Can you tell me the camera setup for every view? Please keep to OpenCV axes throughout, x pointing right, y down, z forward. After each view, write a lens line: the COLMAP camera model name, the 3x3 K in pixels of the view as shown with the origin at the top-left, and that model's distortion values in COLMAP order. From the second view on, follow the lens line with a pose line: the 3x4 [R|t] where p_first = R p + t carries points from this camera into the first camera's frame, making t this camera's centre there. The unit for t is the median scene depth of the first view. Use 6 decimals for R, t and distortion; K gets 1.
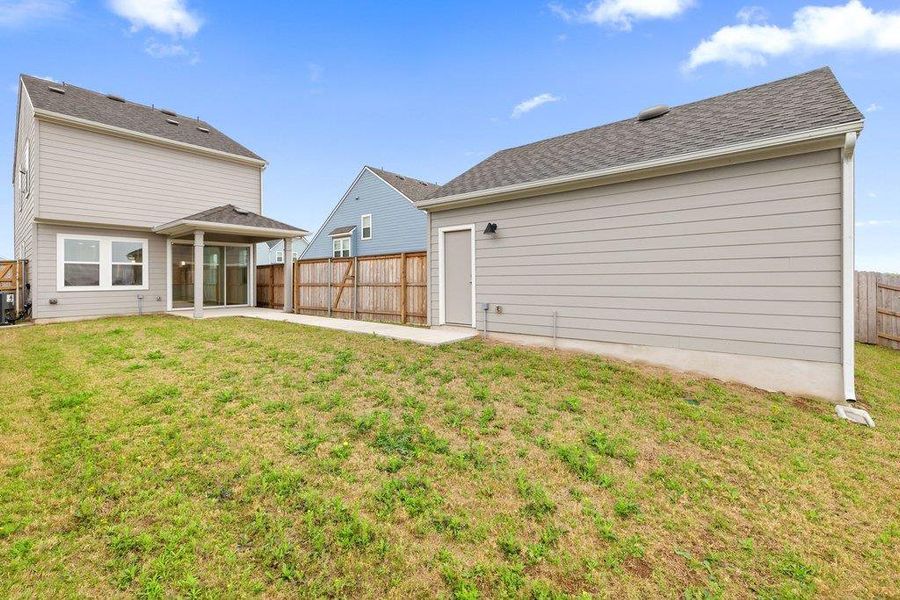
lens RADIAL K [[397.8, 0, 447.3], [0, 397.8, 282.2], [0, 0, 1]] dist [0.001029, 0.000224]
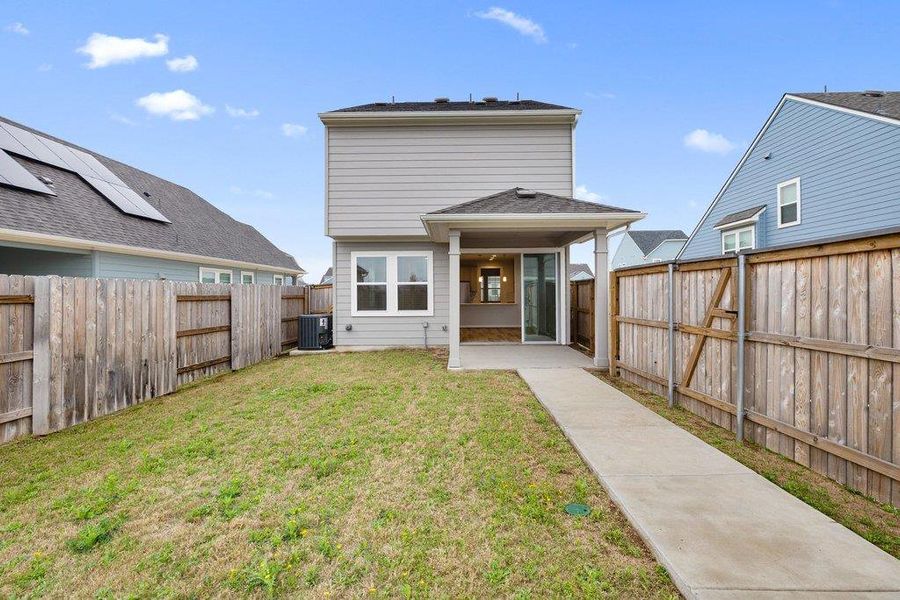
lens RADIAL K [[423.6, 0, 447.1], [0, 423.6, 287.8], [0, 0, 1]] dist [0.000301, 0.000180]
pose [[0.634591, -0.008492, -0.772802, -0.102666], [-0.001686, 0.999922, -0.012372, -0.028260], [0.772846, 0.009154, 0.634527, 0.535312]]
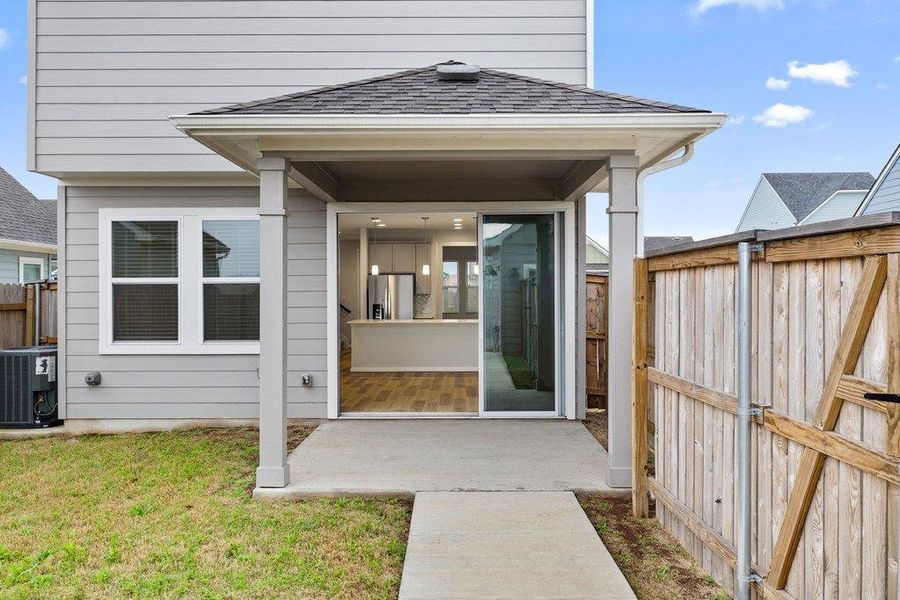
lens RADIAL K [[800.6, 0, 451.0], [0, 800.6, 288.0], [0, 0, 1]] dist [0.002319, -0.000779]
pose [[0.649034, 0.000227, -0.760759, -0.137508], [-0.004221, 0.999986, -0.003303, -0.039829], [0.760748, 0.005355, 0.649026, 0.712443]]
